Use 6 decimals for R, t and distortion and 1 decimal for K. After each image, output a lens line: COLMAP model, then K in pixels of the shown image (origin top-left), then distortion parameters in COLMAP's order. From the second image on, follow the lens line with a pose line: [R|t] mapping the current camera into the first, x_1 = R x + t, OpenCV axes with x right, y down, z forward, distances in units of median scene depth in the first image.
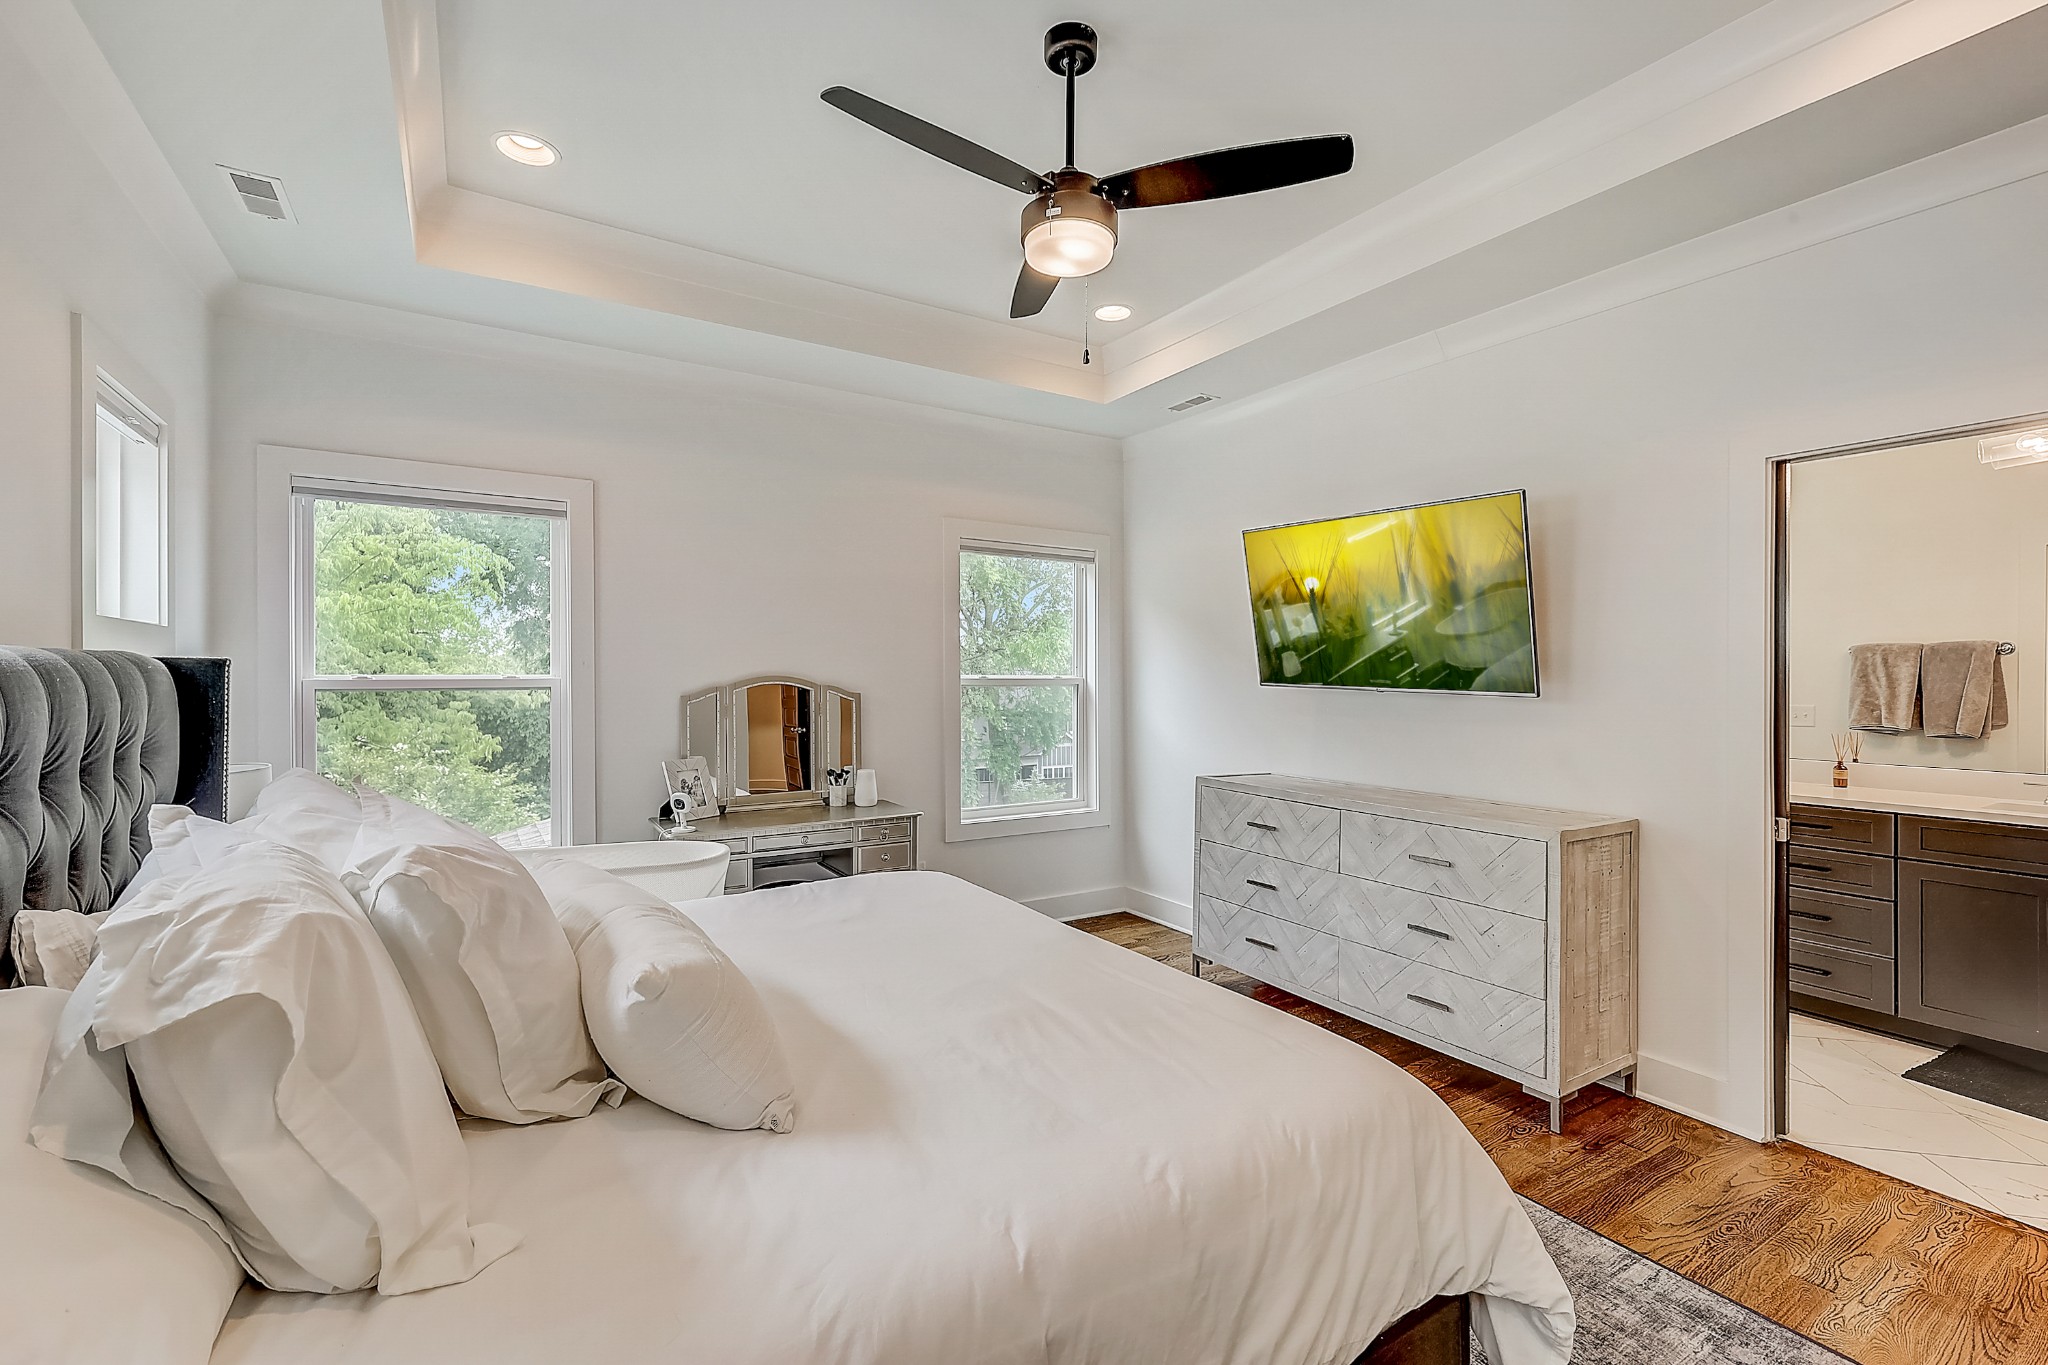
lens RADIAL K [[888.5, 0, 1028.2], [0, 888.5, 677.6], [0, 0, 1]] dist [-0.005634, -0.002218]
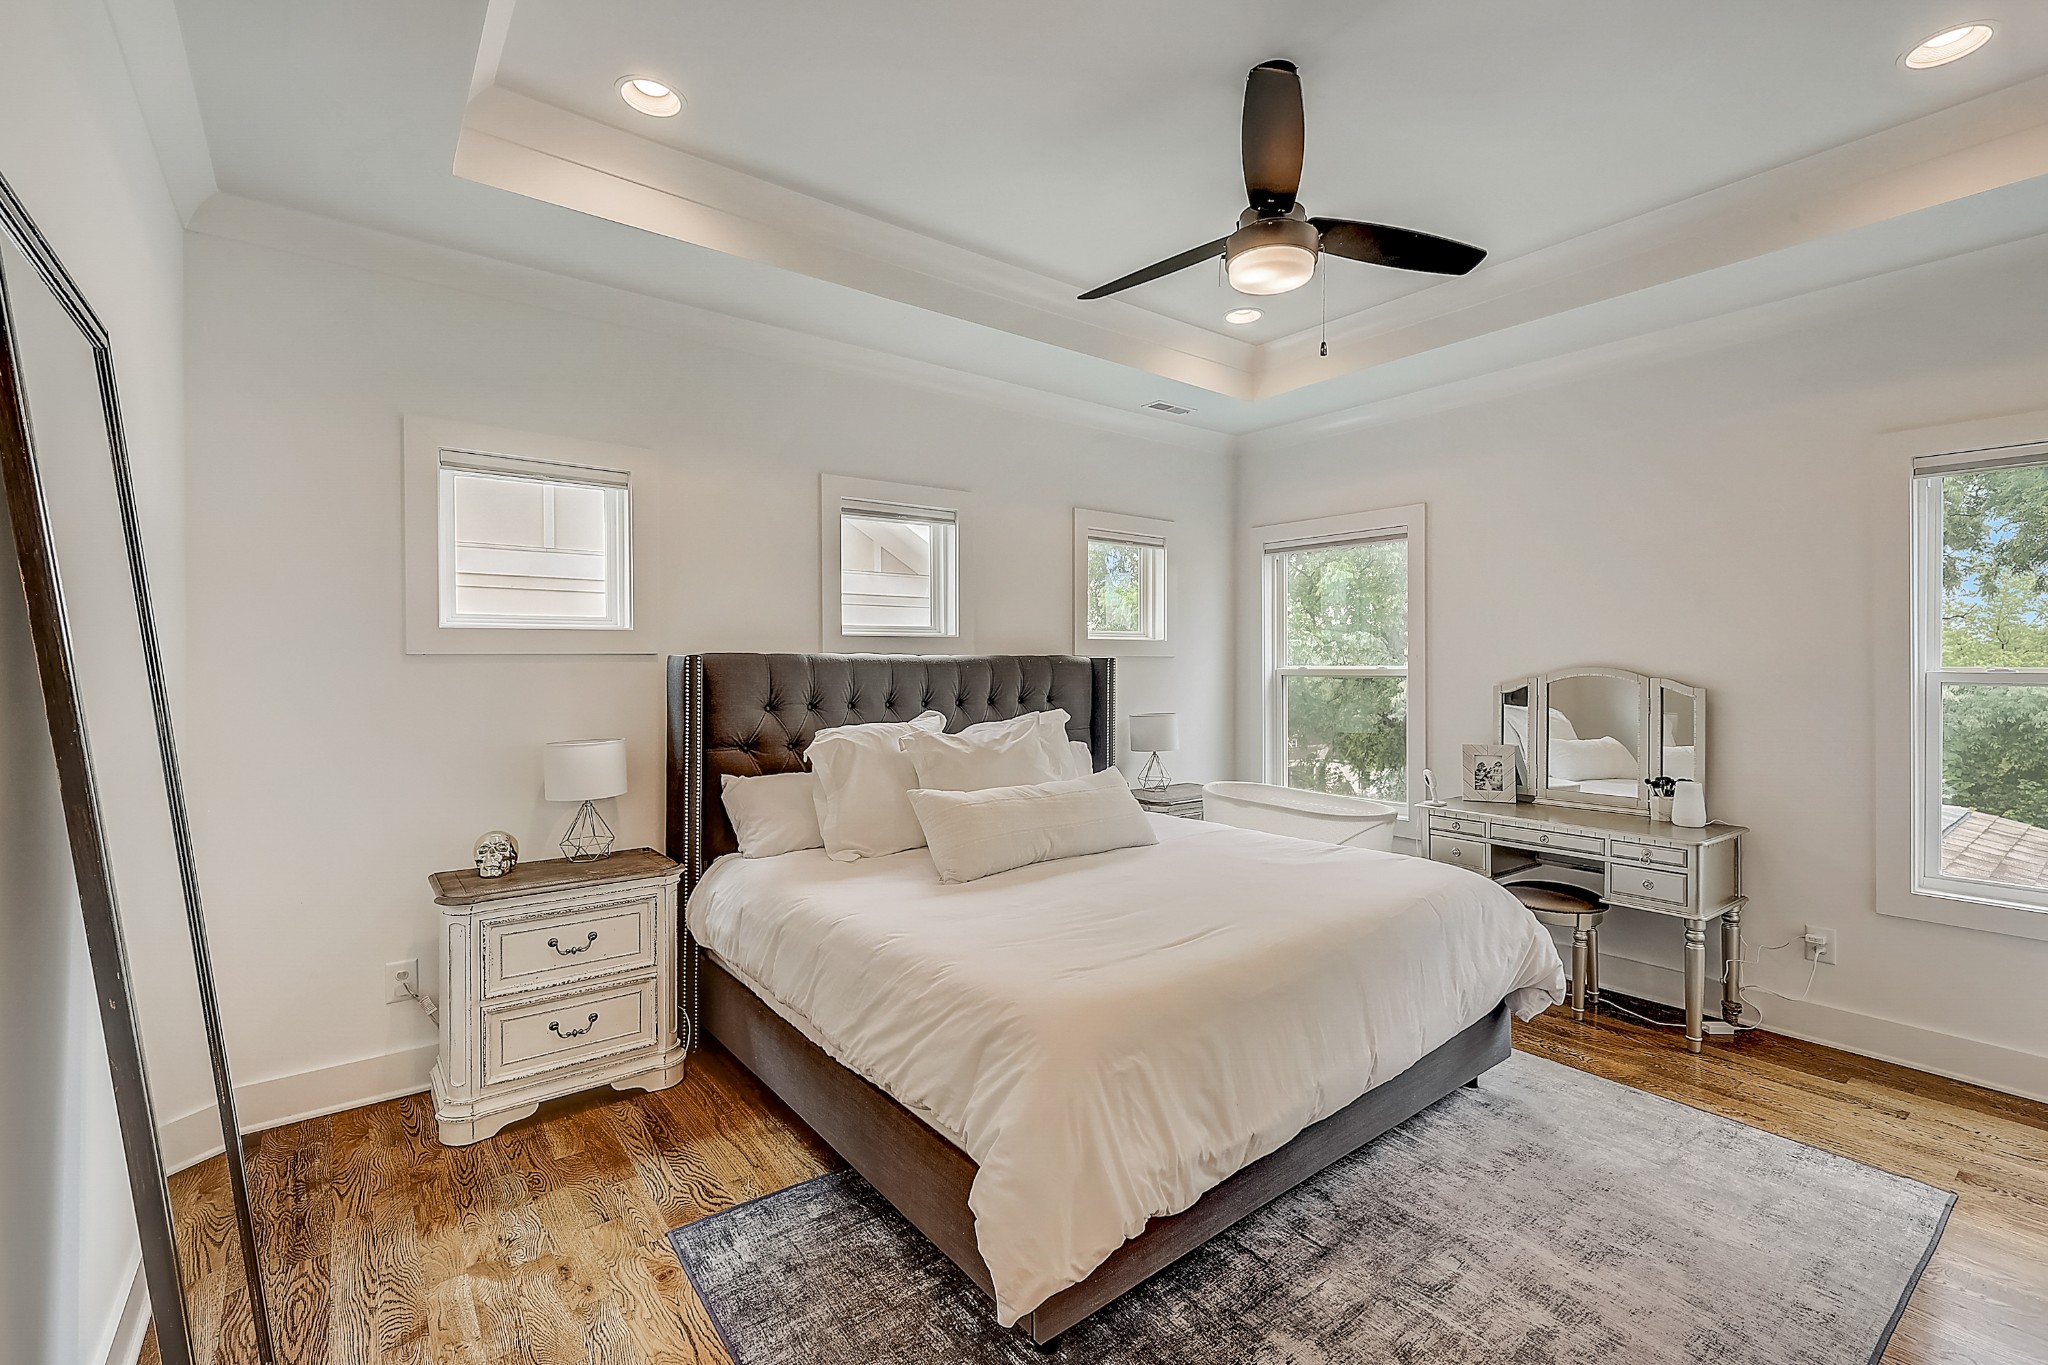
lens RADIAL K [[888.5, 0, 1022.5], [0, 888.5, 678.1], [0, 0, 1]] dist [-0.005634, -0.002218]
pose [[0.089344, 0.009420, -0.995956, 0.743594], [-0.000171, 0.999955, 0.009443, 0.001511], [0.996001, -0.000673, 0.089341, 0.408873]]
